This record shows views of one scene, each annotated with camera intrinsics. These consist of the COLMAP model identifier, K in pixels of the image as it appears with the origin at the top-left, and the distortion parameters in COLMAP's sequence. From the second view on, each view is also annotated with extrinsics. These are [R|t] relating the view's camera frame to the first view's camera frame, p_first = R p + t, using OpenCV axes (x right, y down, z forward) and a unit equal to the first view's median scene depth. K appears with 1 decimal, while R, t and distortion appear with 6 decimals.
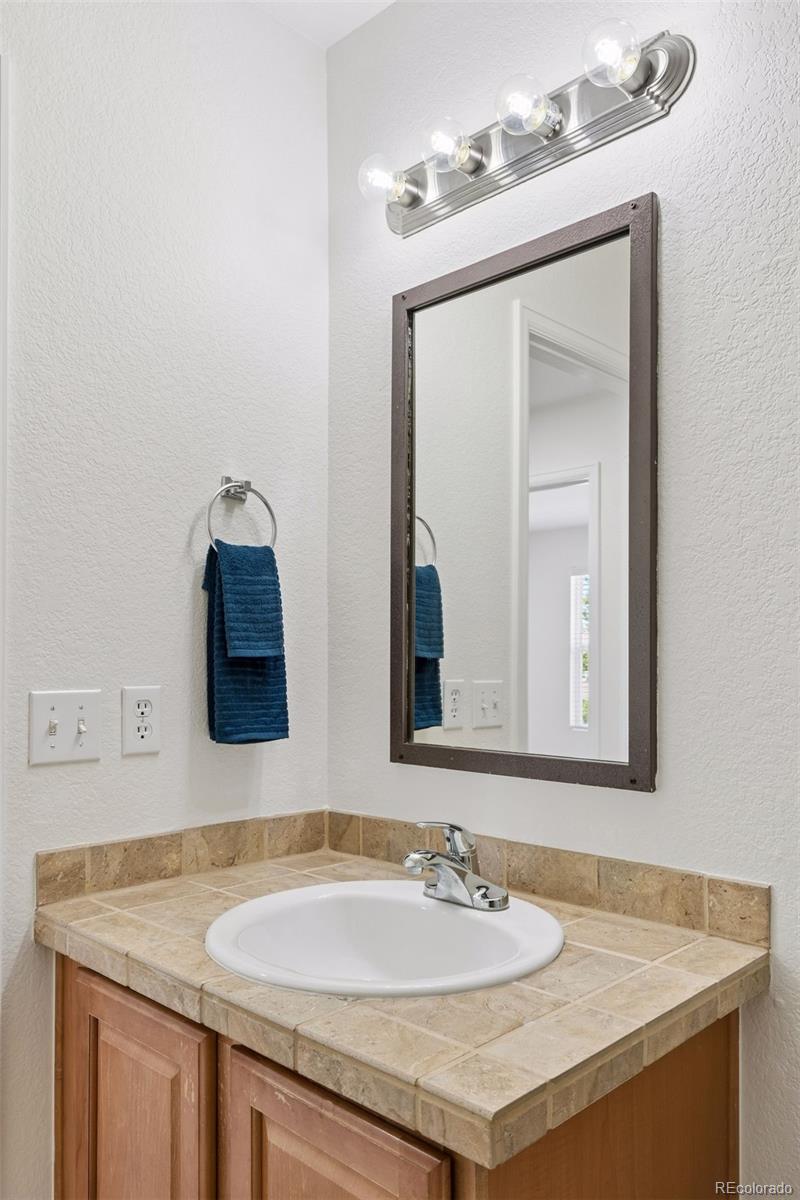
lens RADIAL K [[868.1, 0, 402.6], [0, 868.1, 641.2], [0, 0, 1]] dist [-0.000684, -0.003415]
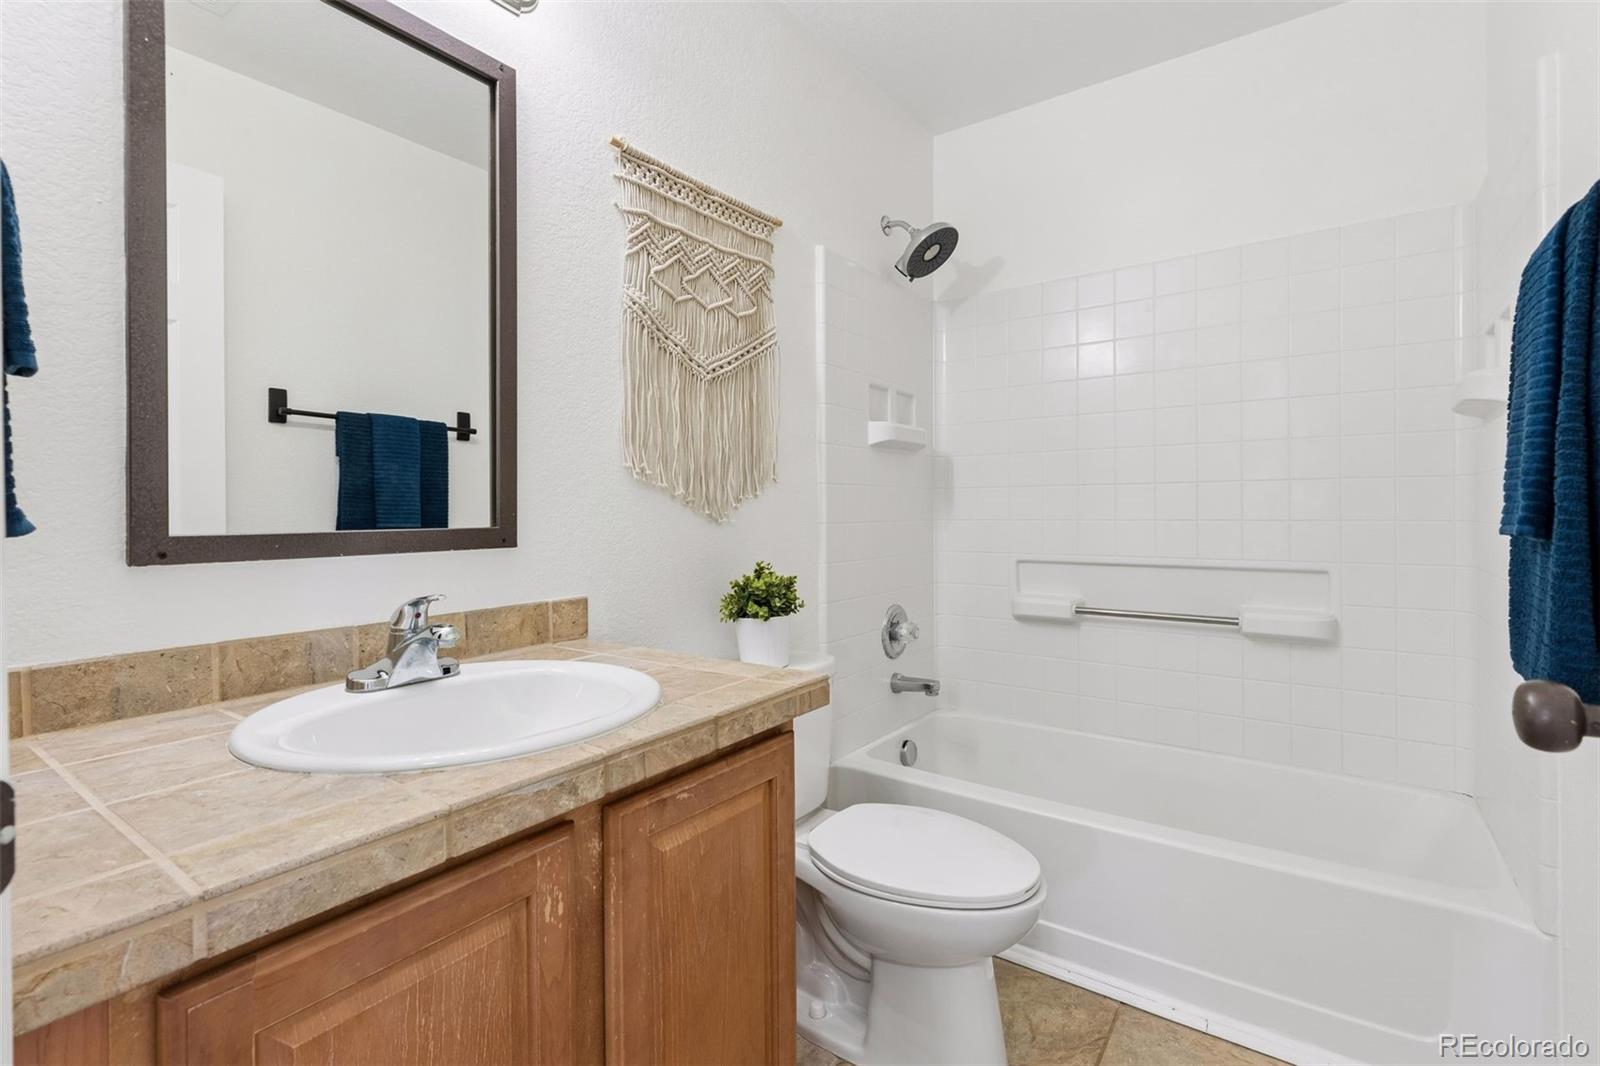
lens RADIAL K [[742.2, 0, 805.5], [0, 742.2, 496.9], [0, 0, 1]] dist [-0.000431, 0.000104]
pose [[-0.143341, 0.013601, 0.989580, -0.855505], [-0.017633, 0.999712, -0.016294, 0.113576], [-0.989516, -0.019785, -0.143059, 0.751949]]
